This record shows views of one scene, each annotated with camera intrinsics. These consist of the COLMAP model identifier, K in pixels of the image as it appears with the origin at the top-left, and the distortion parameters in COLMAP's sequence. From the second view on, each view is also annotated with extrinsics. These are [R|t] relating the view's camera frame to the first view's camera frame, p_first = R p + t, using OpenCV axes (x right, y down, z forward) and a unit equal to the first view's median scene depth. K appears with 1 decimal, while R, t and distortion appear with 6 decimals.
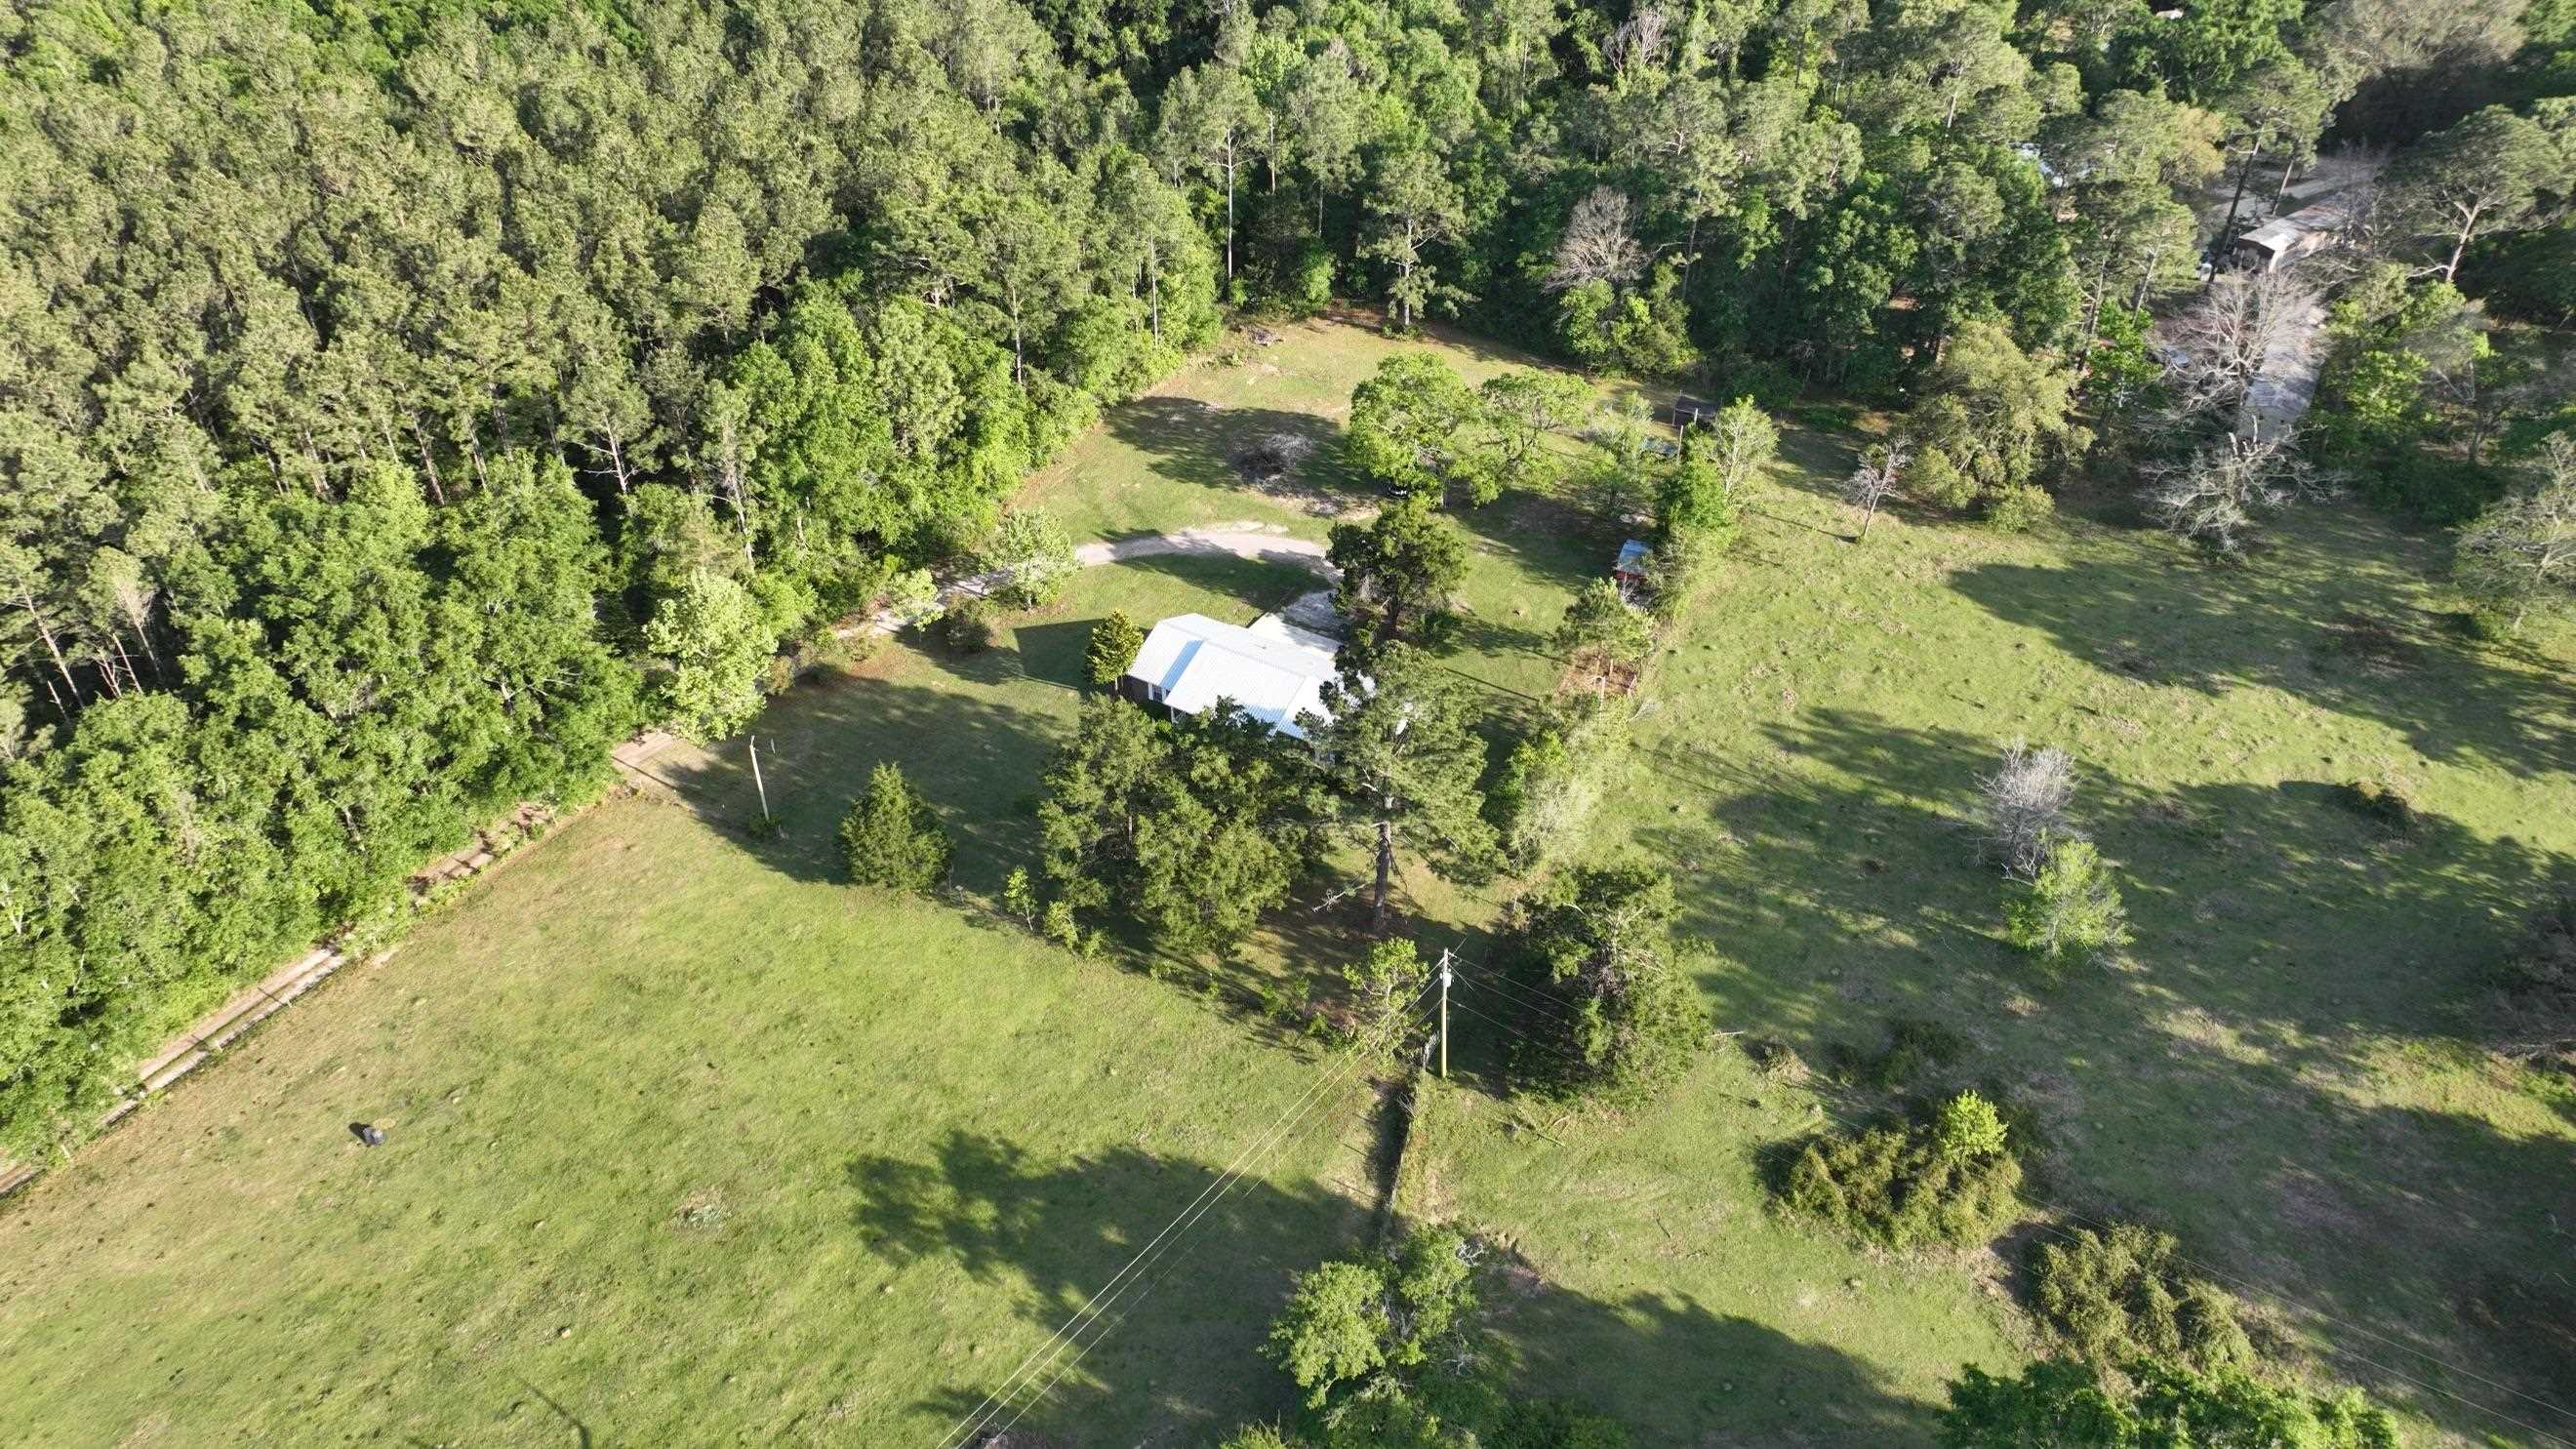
lens RADIAL K [[1809.0, 0, 1288.0], [0, 1809.0, 724.5], [0, 0, 1]] dist [0.005098, 0.003645]
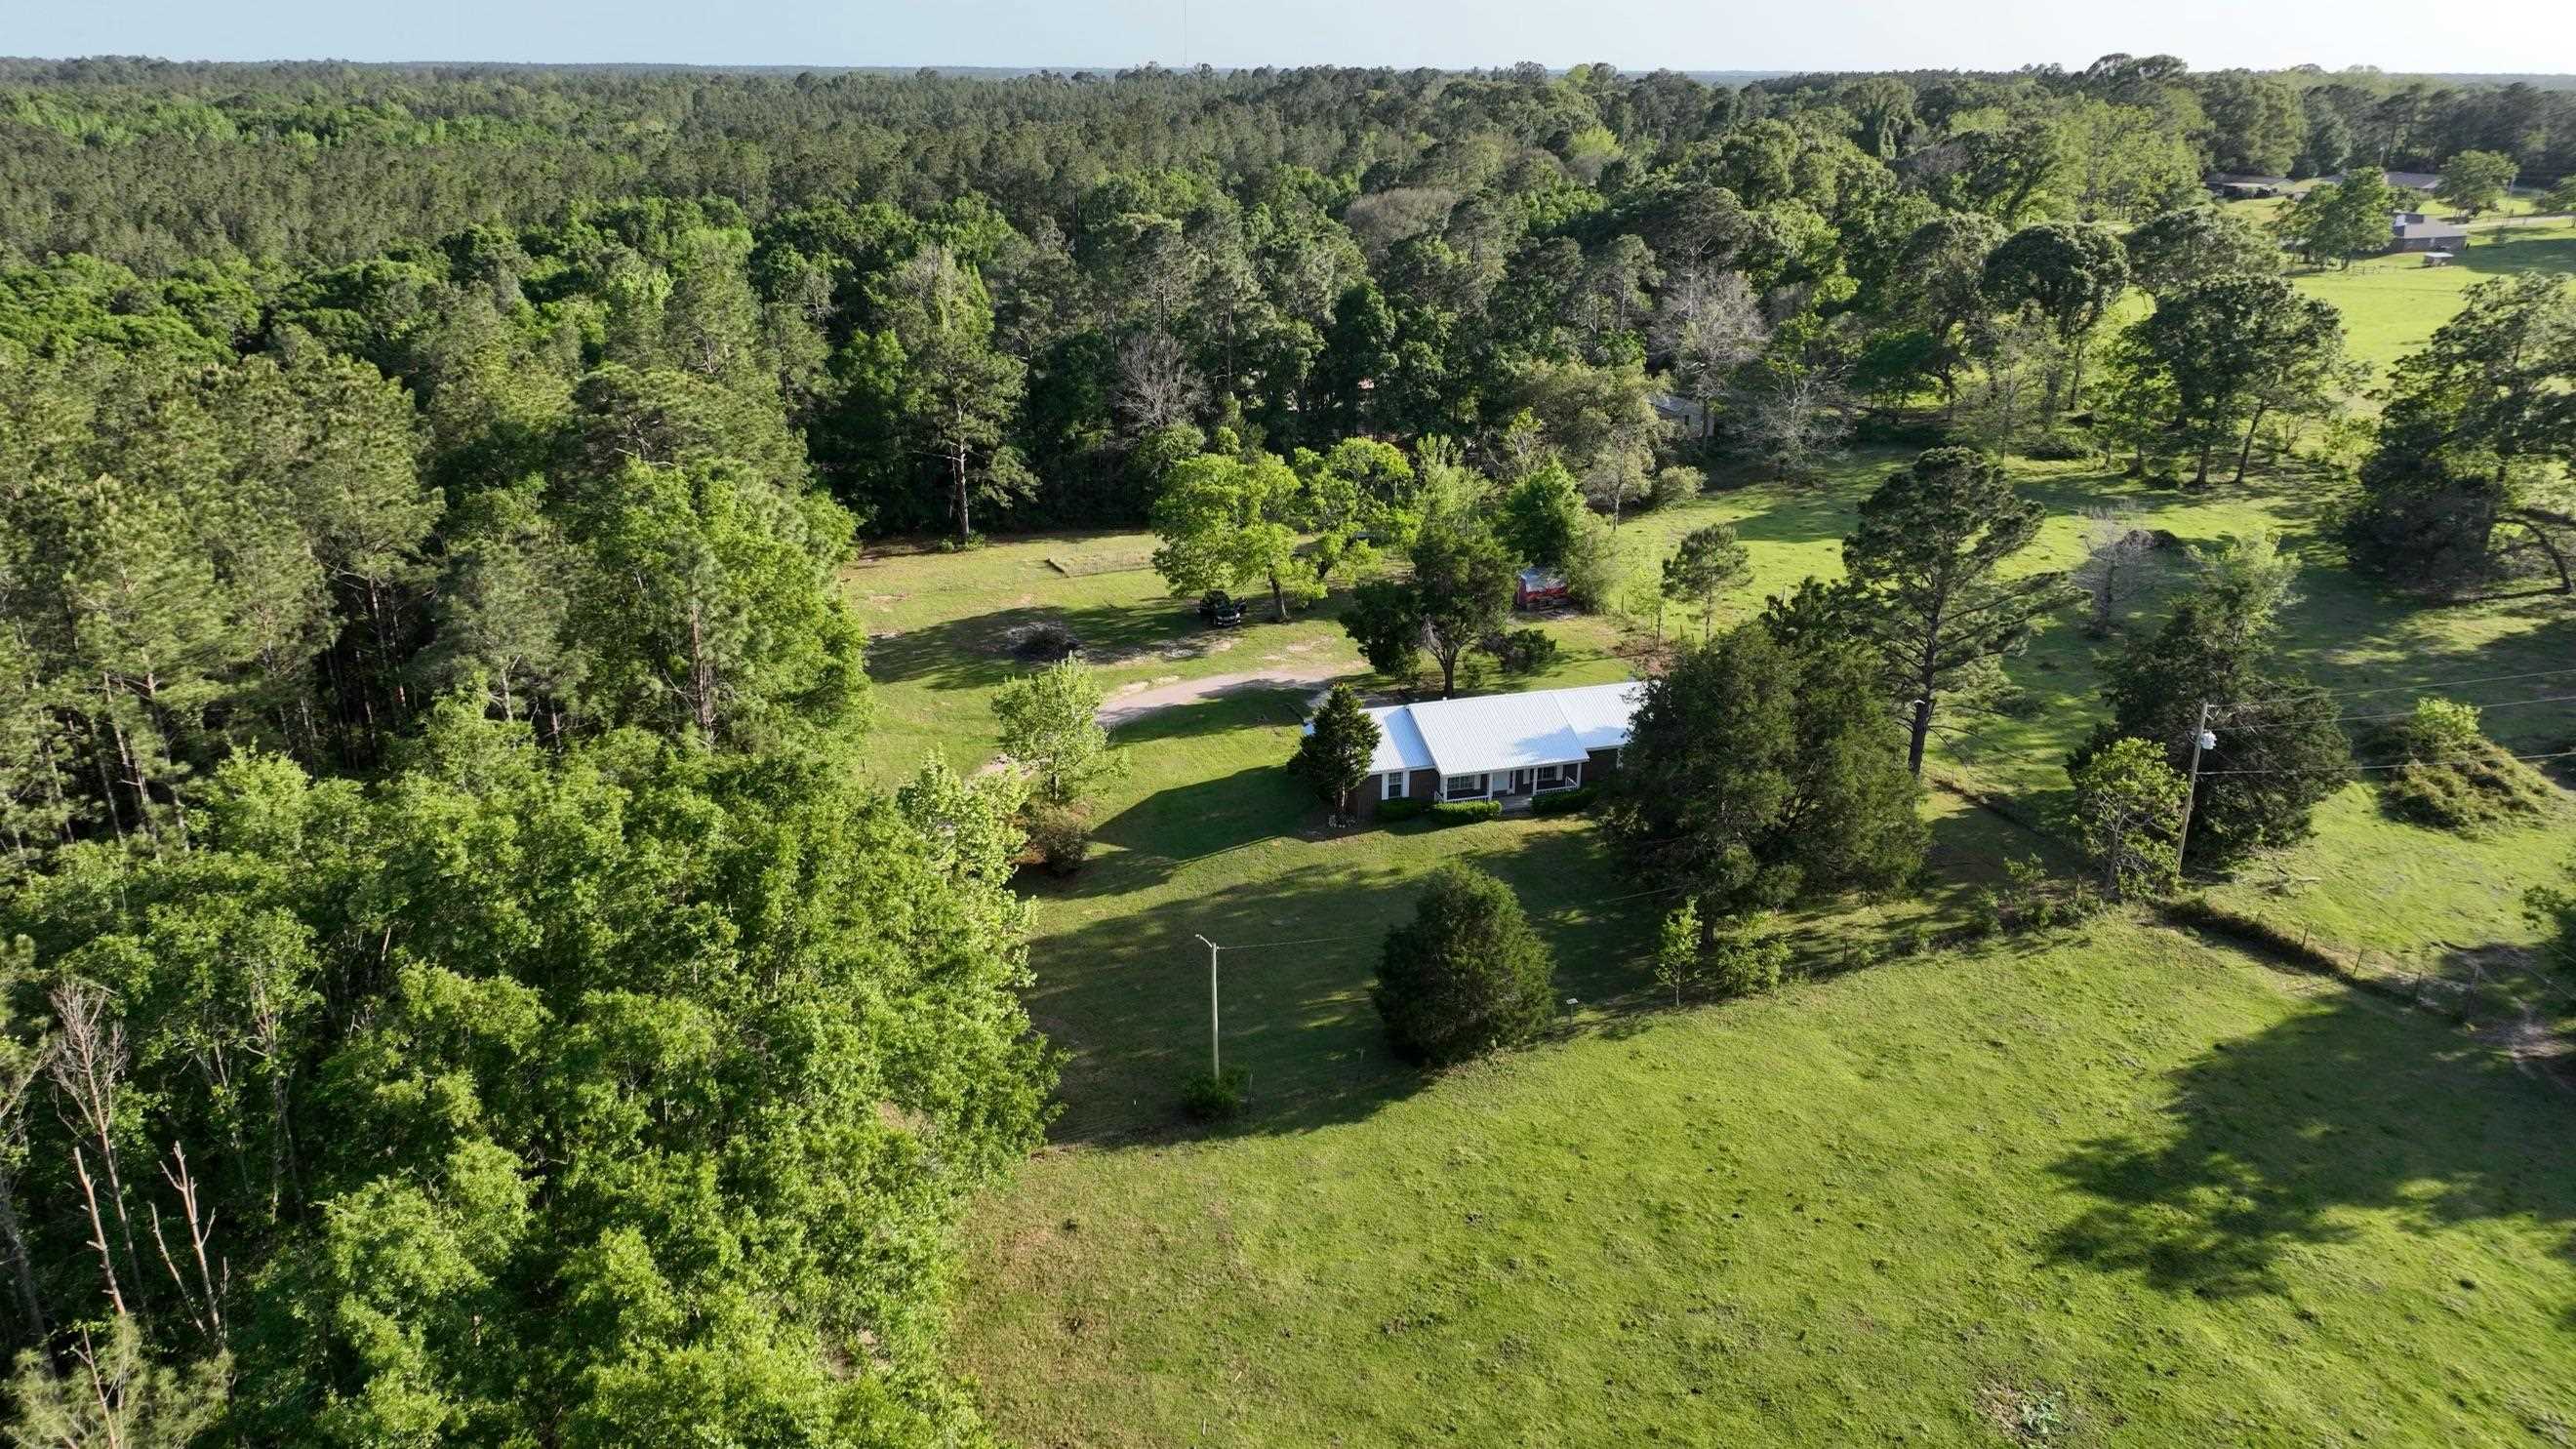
lens RADIAL K [[1809.0, 0, 1288.0], [0, 1809.0, 724.5], [0, 0, 1]] dist [0.005098, 0.003645]
pose [[0.668600, -0.256310, 0.698054, -0.824128], [0.445079, 0.889943, -0.099532, 0.017788], [-0.595717, 0.377236, 0.709094, 0.632449]]
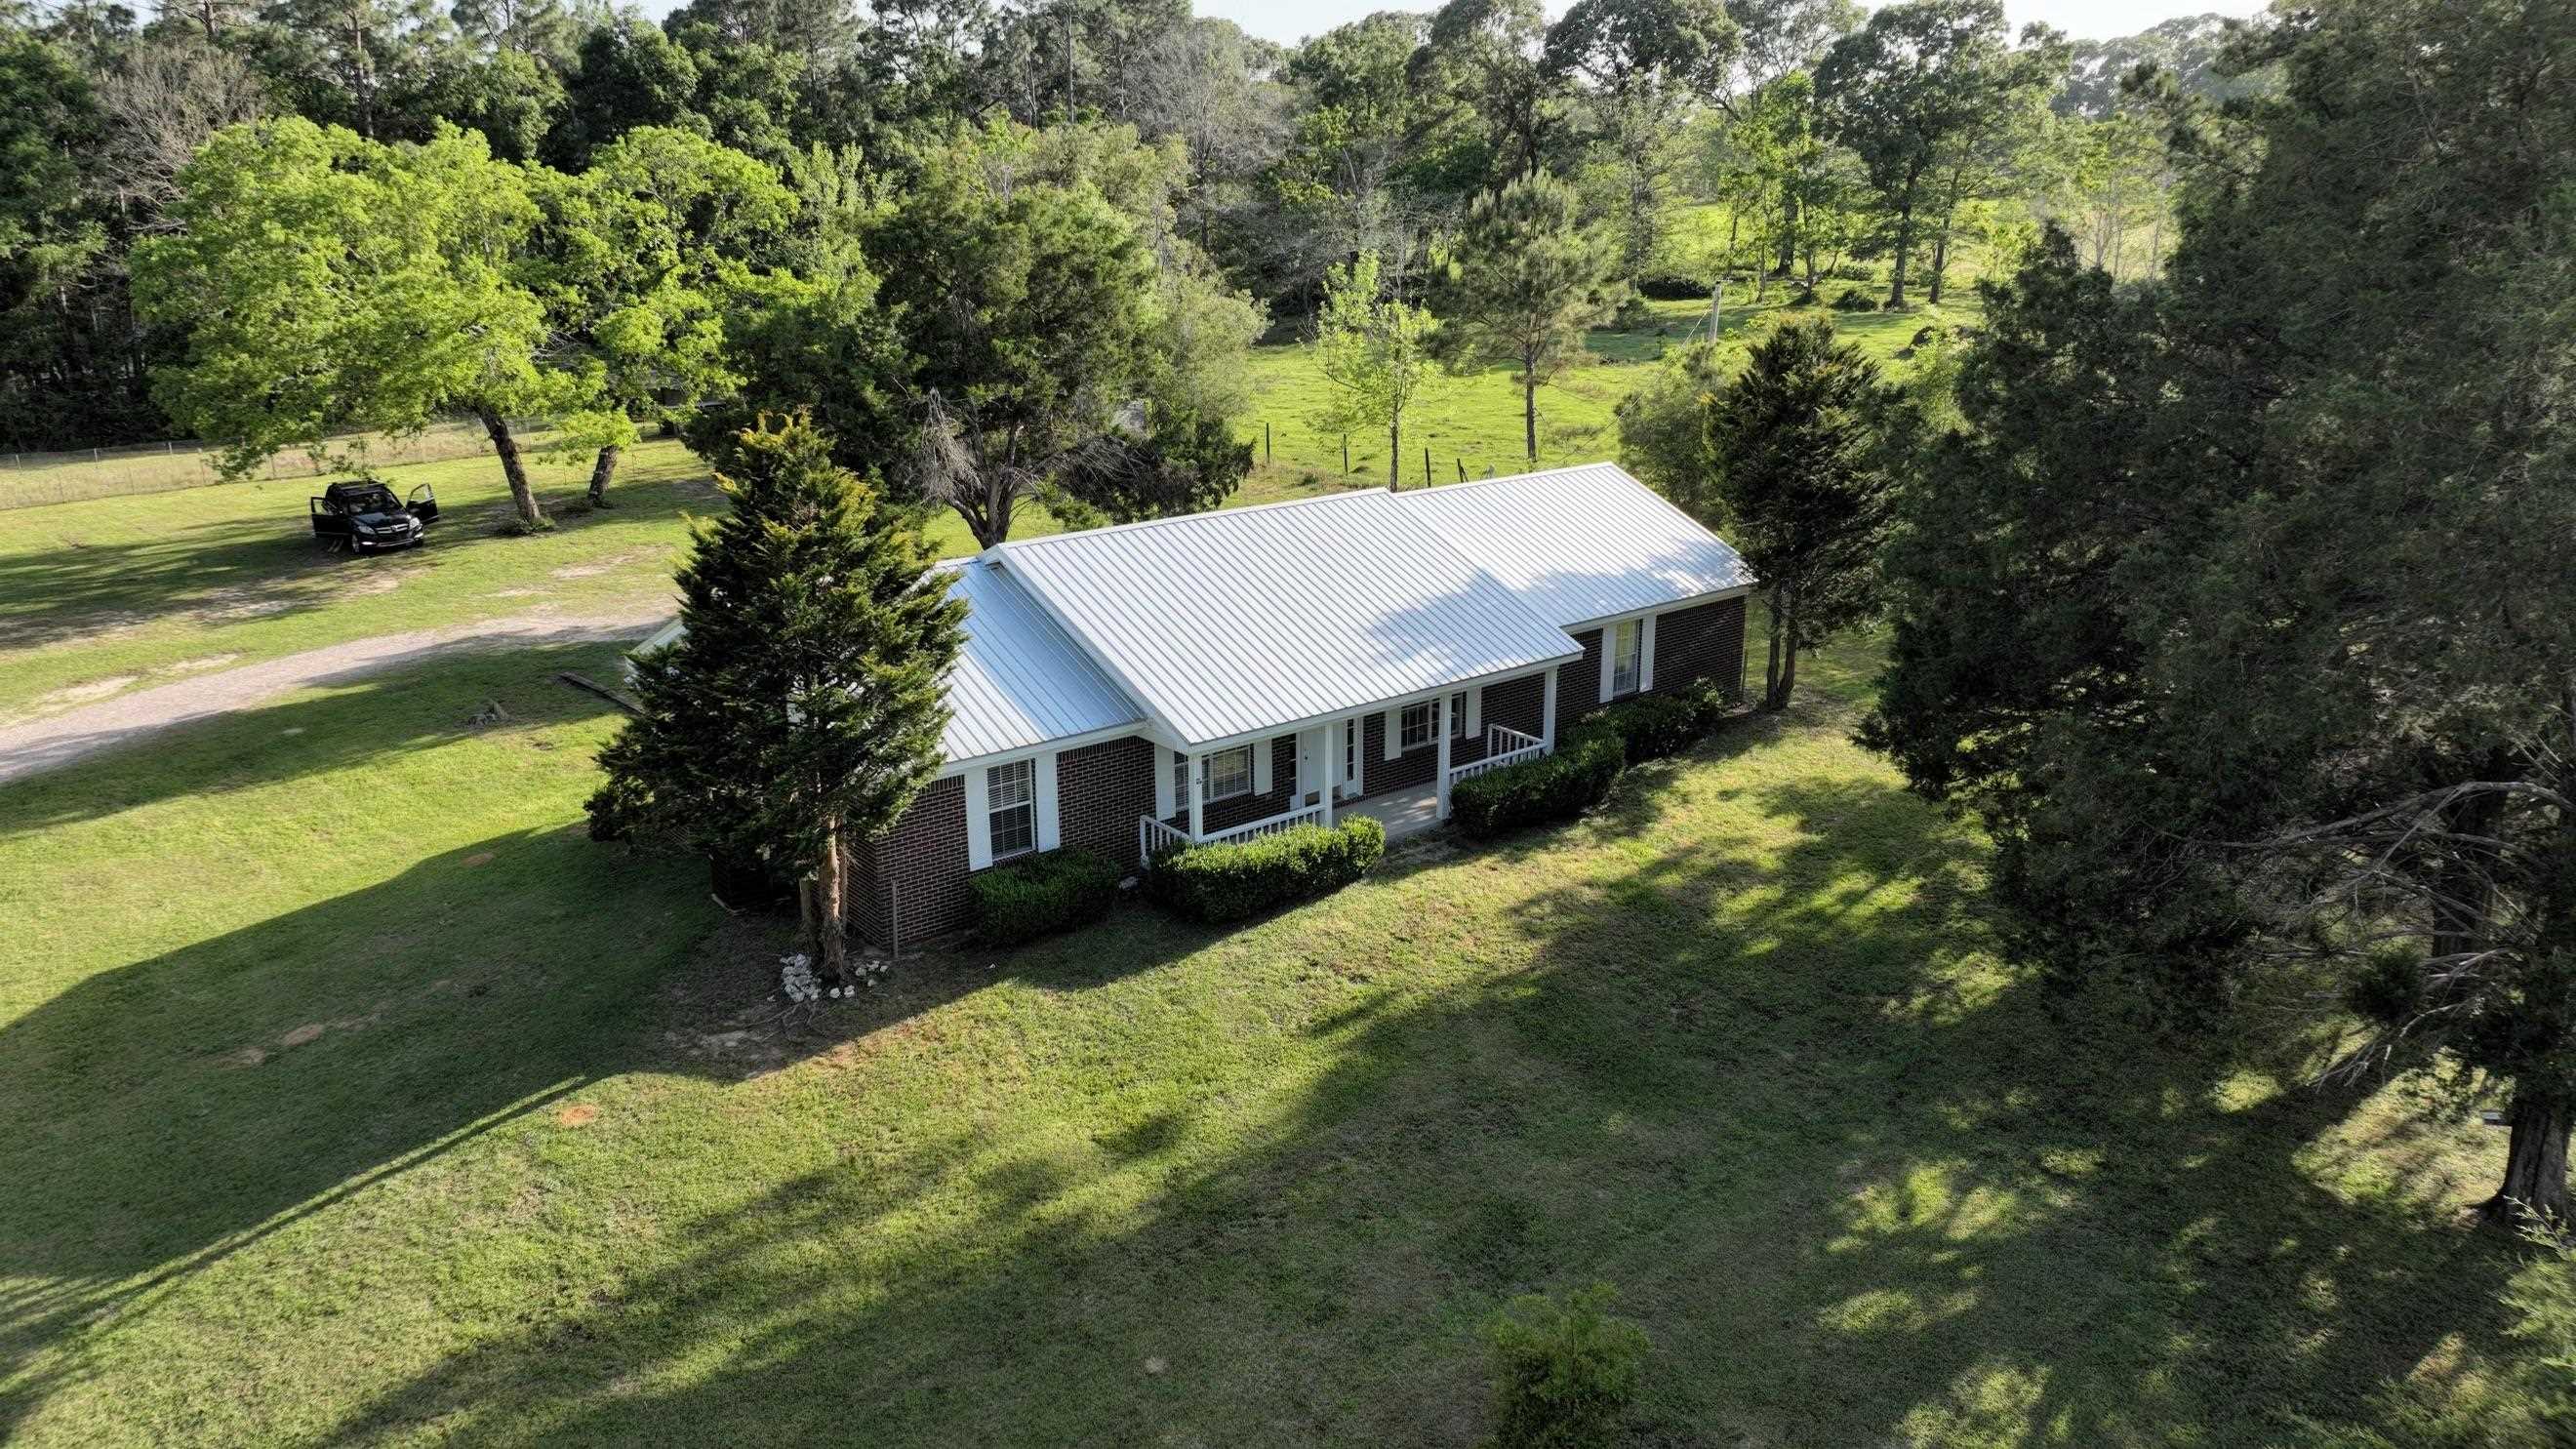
lens RADIAL K [[1809.0, 0, 1288.0], [0, 1809.0, 724.5], [0, 0, 1]] dist [0.005098, 0.003645]
pose [[0.329610, -0.276156, 0.902826, -0.326519], [0.571282, 0.819670, 0.042152, -0.023940], [-0.751661, 0.501875, 0.427934, 1.162842]]
